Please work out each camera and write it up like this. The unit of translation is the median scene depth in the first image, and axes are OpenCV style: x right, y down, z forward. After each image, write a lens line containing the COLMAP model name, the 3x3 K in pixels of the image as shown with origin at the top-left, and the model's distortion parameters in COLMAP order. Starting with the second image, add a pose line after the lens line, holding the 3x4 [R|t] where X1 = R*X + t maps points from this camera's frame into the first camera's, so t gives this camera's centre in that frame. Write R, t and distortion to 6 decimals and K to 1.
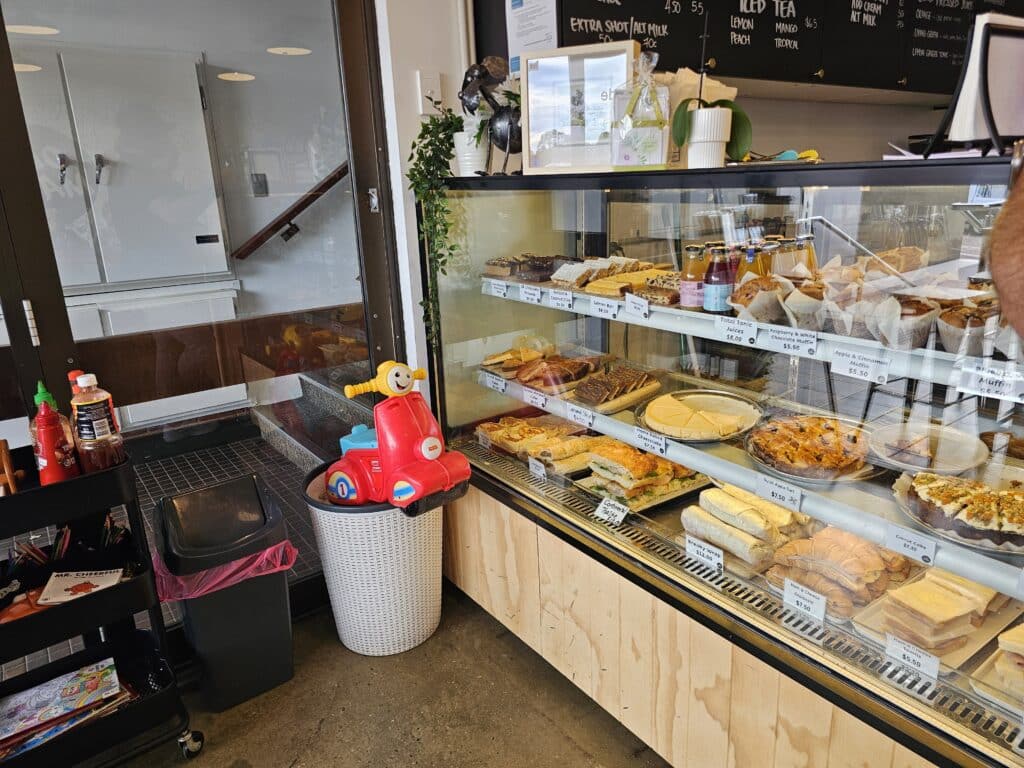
lens RADIAL K [[695.4, 0, 514.3], [0, 695.4, 383.4], [0, 0, 1]] dist [-0.007906, -0.003192]
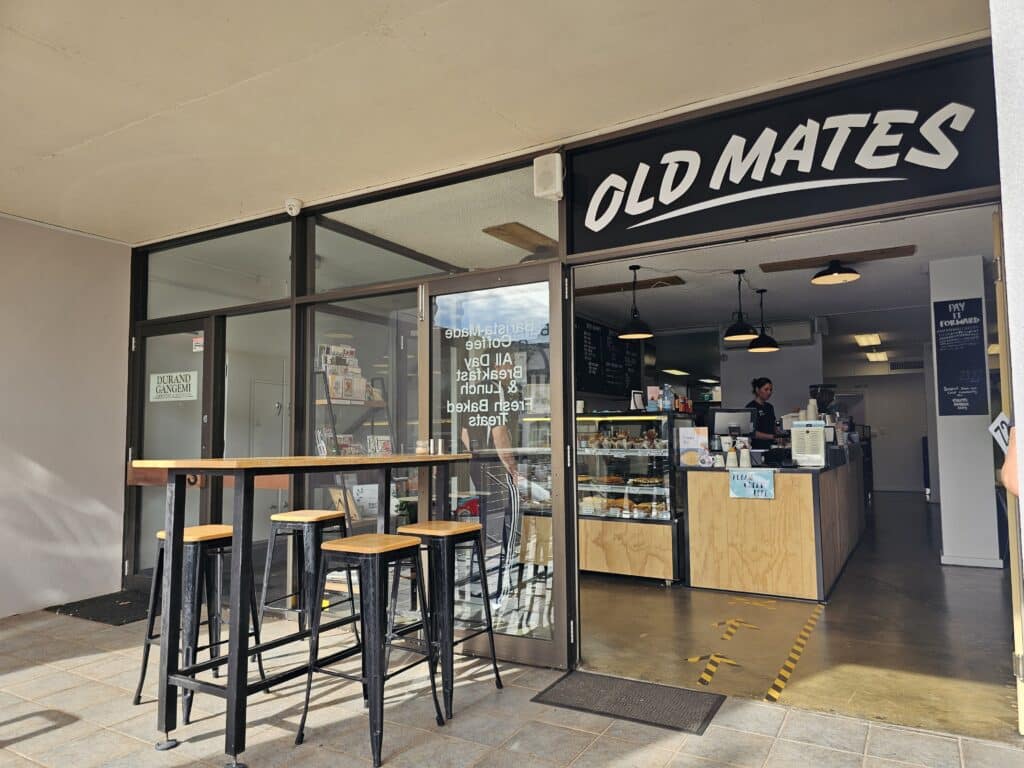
lens RADIAL K [[695.4, 0, 511.6], [0, 695.4, 383.6], [0, 0, 1]] dist [-0.007906, -0.003192]
pose [[0.916991, 0.055840, 0.394980, -1.298313], [0.094301, 0.931745, -0.350654, 0.701248], [-0.387602, 0.358794, 0.849136, -1.814185]]
